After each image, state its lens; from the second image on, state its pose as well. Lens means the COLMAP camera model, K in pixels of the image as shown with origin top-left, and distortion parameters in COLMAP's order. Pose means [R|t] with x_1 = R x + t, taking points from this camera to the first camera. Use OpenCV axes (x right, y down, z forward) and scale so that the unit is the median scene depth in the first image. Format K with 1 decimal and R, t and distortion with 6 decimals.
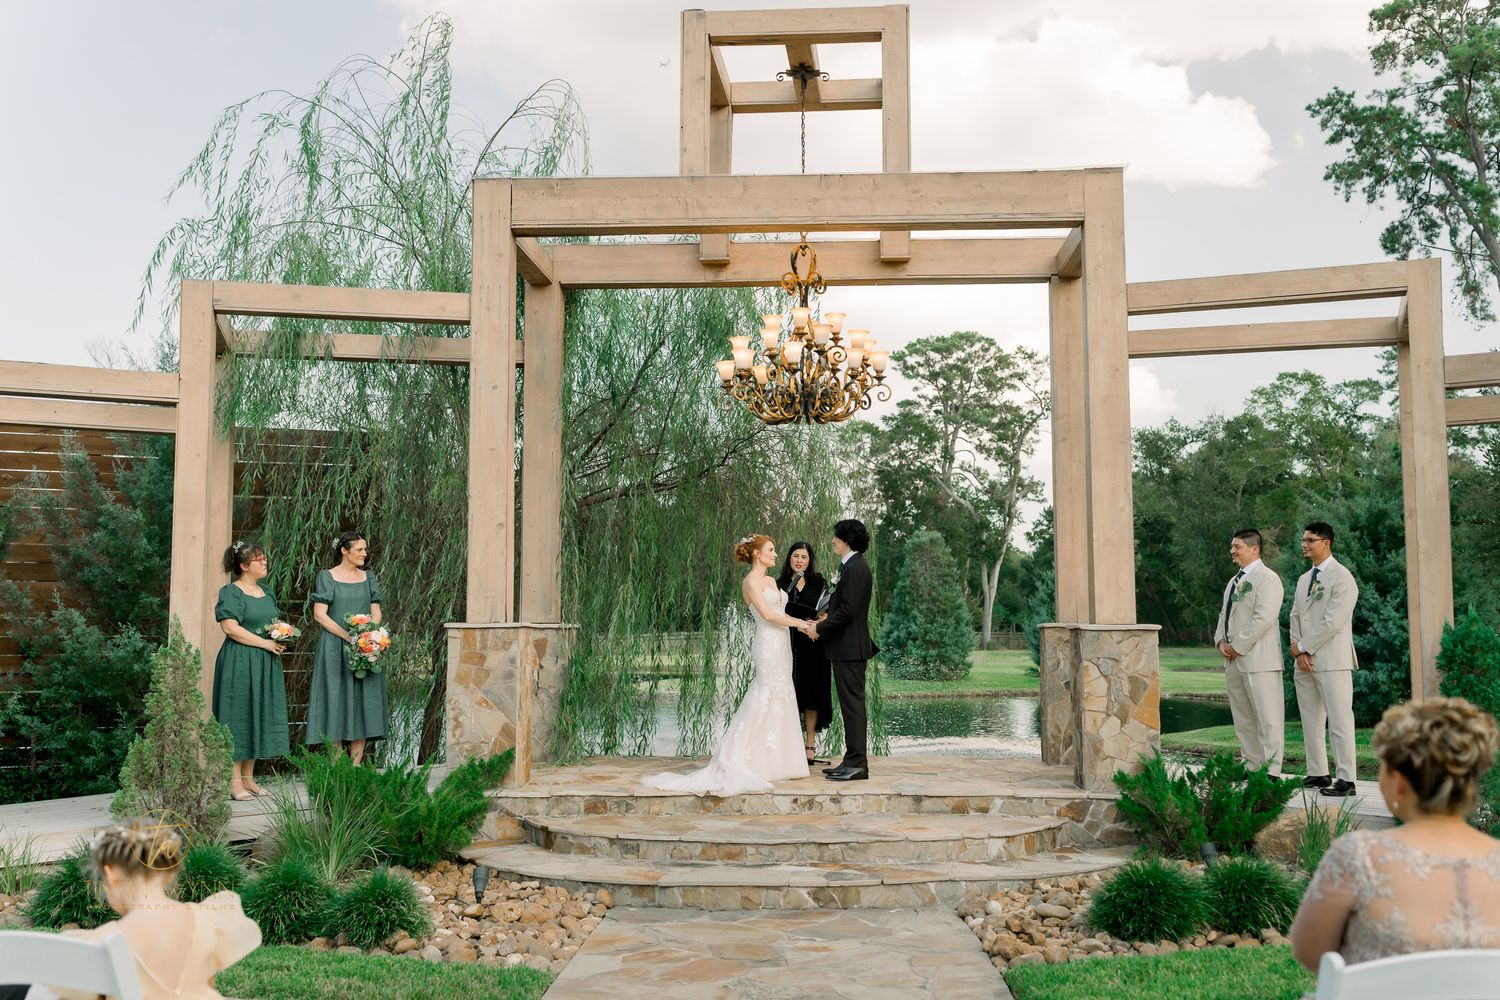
lens RADIAL K [[1609.8, 0, 750.0], [0, 1609.8, 500.0], [0, 0, 1]] dist [0.000872, 0.032821]
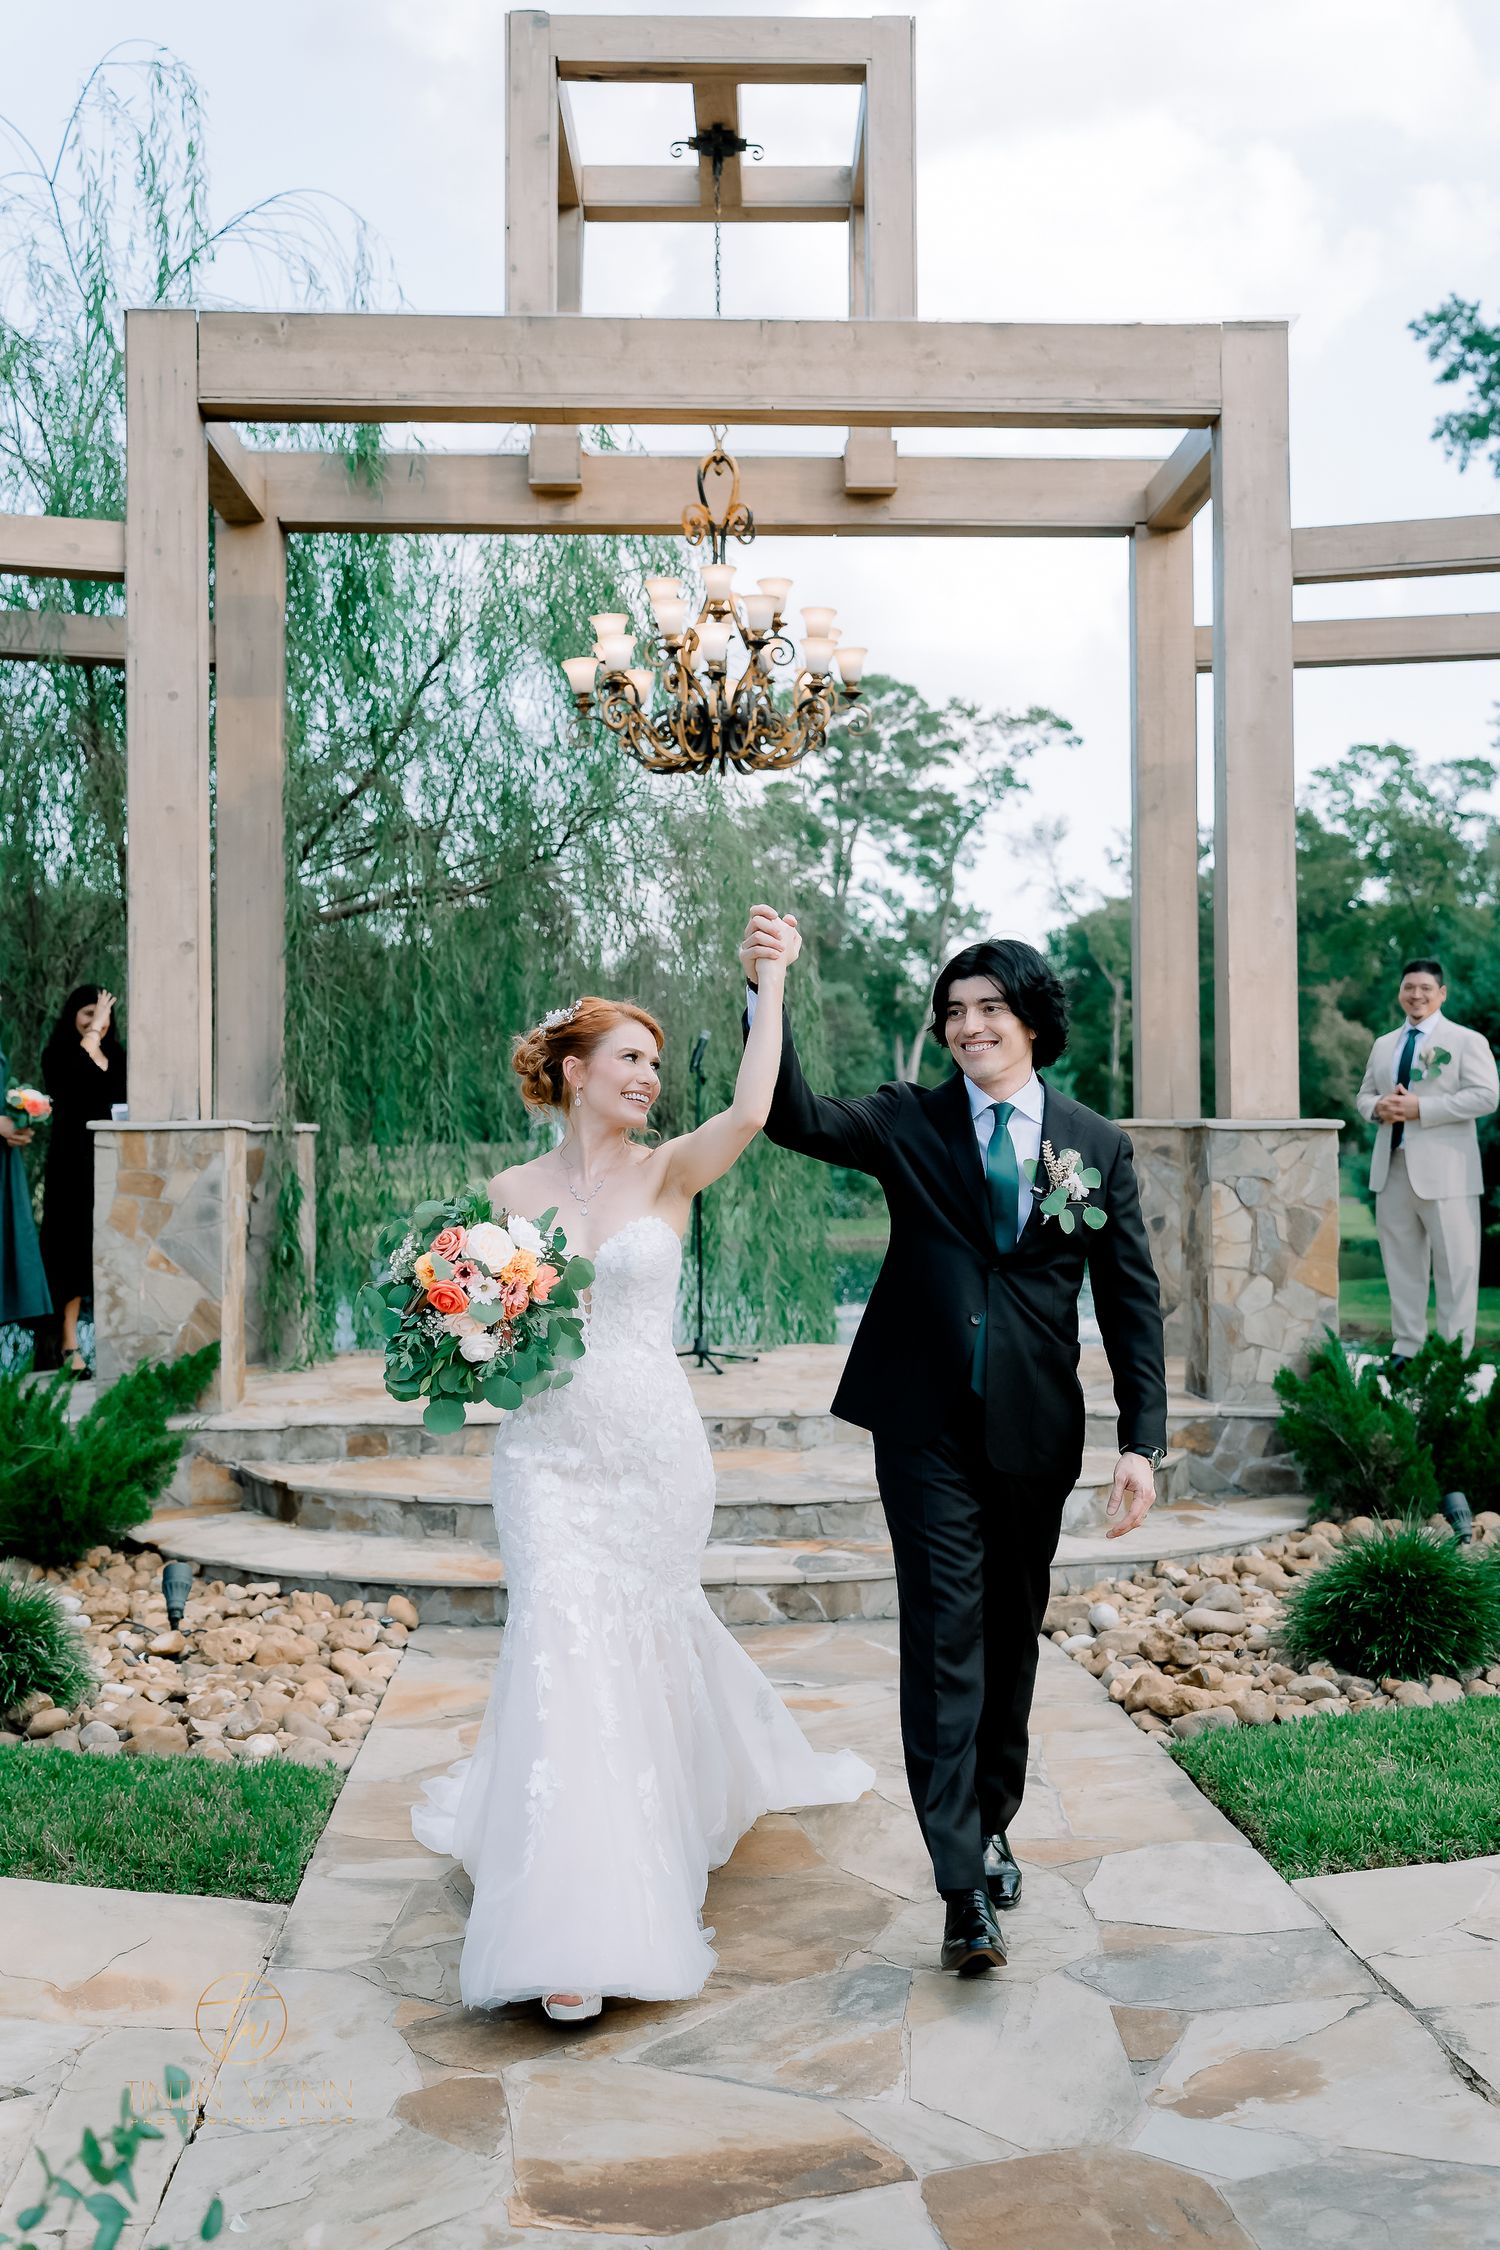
lens RADIAL K [[2414.6, 0, 743.3], [0, 2414.6, 1131.3], [0, 0, 1]] dist [0.000872, 0.032821]
pose [[0.994903, -0.003717, 0.100764, -0.048485], [-0.003866, 0.997179, 0.074963, 0.016411], [-0.100758, -0.074971, 0.992082, 0.149290]]
